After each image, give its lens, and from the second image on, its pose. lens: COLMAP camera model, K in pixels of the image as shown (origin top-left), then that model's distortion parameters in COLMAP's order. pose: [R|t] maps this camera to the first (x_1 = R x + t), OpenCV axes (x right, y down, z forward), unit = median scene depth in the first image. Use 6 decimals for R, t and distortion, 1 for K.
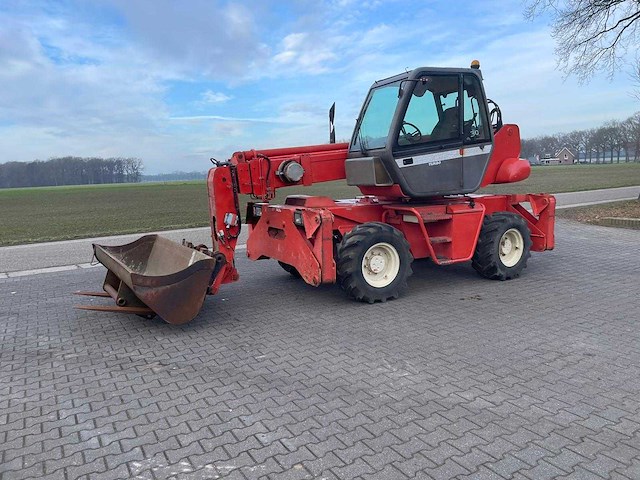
lens RADIAL K [[480.7, 0, 322.7], [0, 480.7, 234.7], [0, 0, 1]] dist [0.089312, -0.105675]
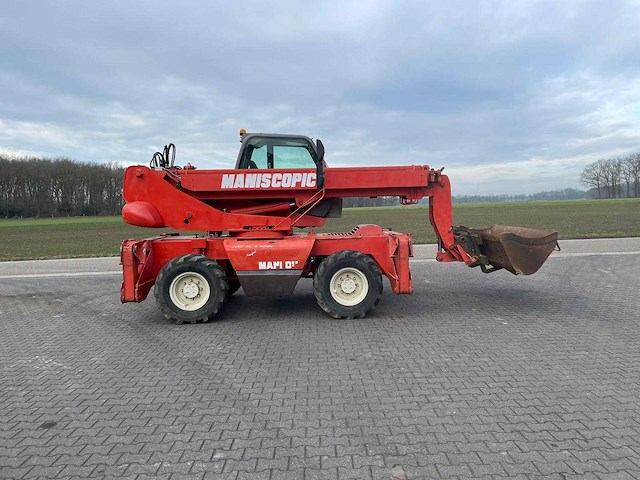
lens RADIAL K [[480.7, 0, 326.1], [0, 480.7, 240.0], [0, 0, 1]] dist [0.089312, -0.105675]
pose [[0.870715, 0.047121, -0.489525, 0.680432], [-0.065454, 0.997647, -0.020390, -0.020848], [0.487412, 0.049795, 0.871751, -0.087532]]
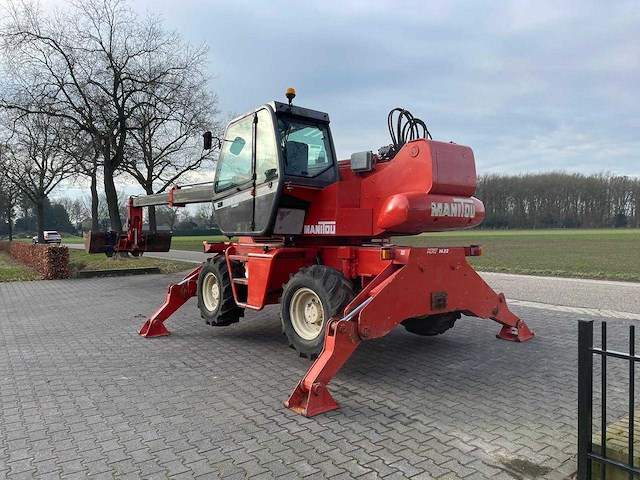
lens RADIAL K [[480.7, 0, 324.6], [0, 480.7, 242.3], [0, 0, 1]] dist [0.089312, -0.105675]
pose [[0.078794, 0.065624, -0.994729, 1.210587], [-0.119024, 0.991313, 0.055971, -0.139999], [0.989760, 0.113987, 0.085920, 1.033715]]
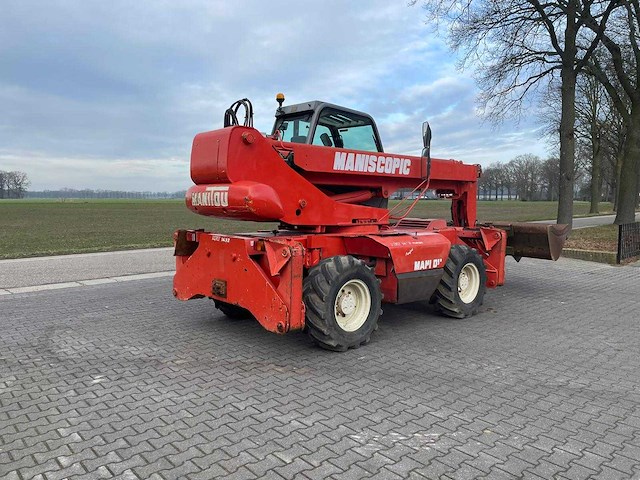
lens RADIAL K [[480.7, 0, 321.9], [0, 480.7, 240.5], [0, 0, 1]] dist [0.089312, -0.105675]
pose [[0.980535, 0.025869, 0.194630, -0.294373], [-0.017660, 0.998884, -0.043793, 0.018332], [-0.195546, 0.039504, 0.979899, -0.069739]]
